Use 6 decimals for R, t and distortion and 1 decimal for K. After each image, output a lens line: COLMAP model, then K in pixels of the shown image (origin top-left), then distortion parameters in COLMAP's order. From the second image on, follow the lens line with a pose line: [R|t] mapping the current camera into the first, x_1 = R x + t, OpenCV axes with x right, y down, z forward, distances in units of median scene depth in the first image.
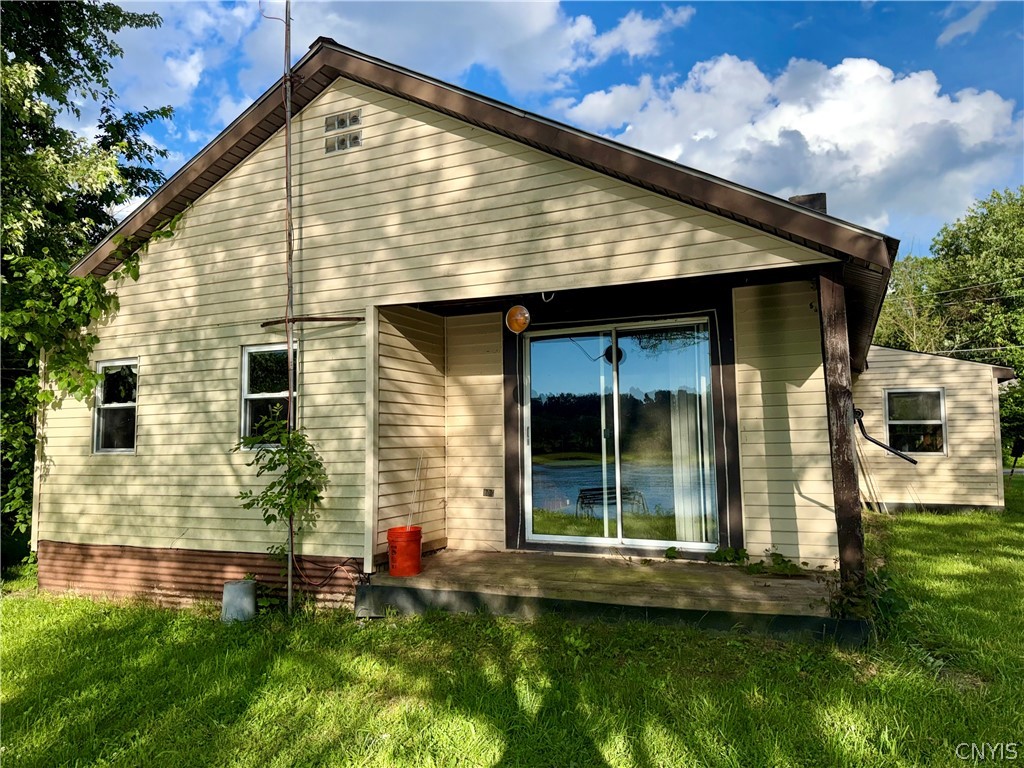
lens RADIAL K [[720.6, 0, 510.2], [0, 720.6, 386.3], [0, 0, 1]] dist [0.046822, -0.019775]
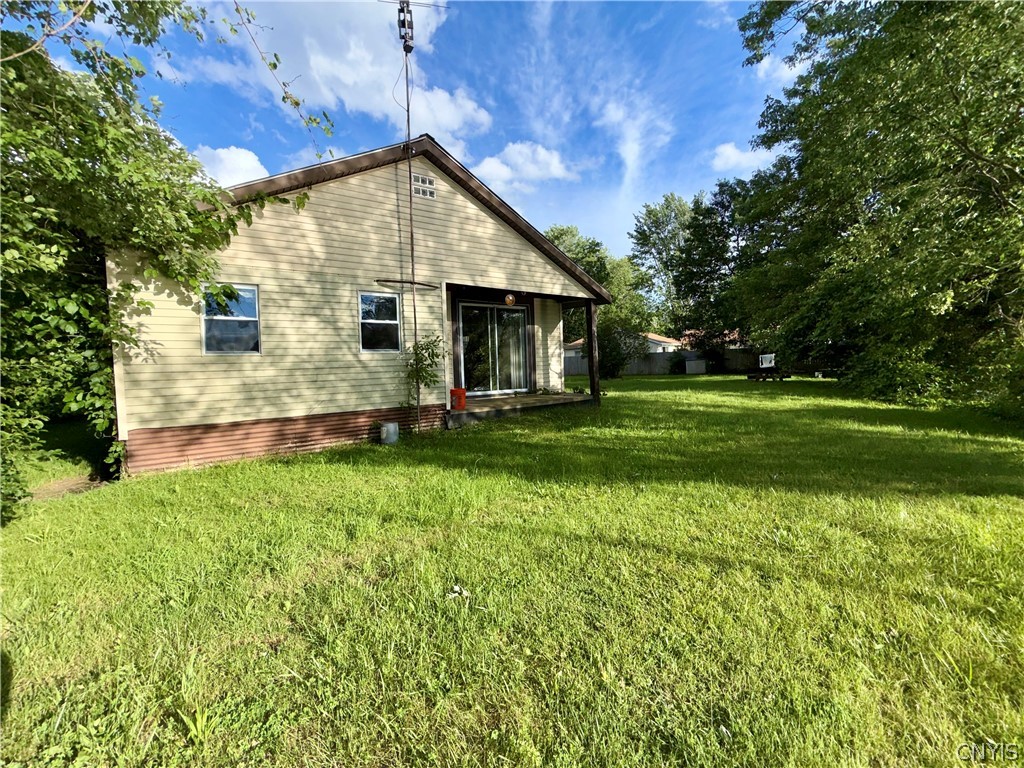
lens RADIAL K [[407.5, 0, 514.1], [0, 407.5, 381.9], [0, 0, 1]] dist [0.001461, -0.001021]
pose [[0.539074, -0.039454, 0.841334, -1.013137], [-0.049716, 0.995670, 0.078547, 0.065303], [-0.840790, -0.084170, 0.534779, 0.182456]]
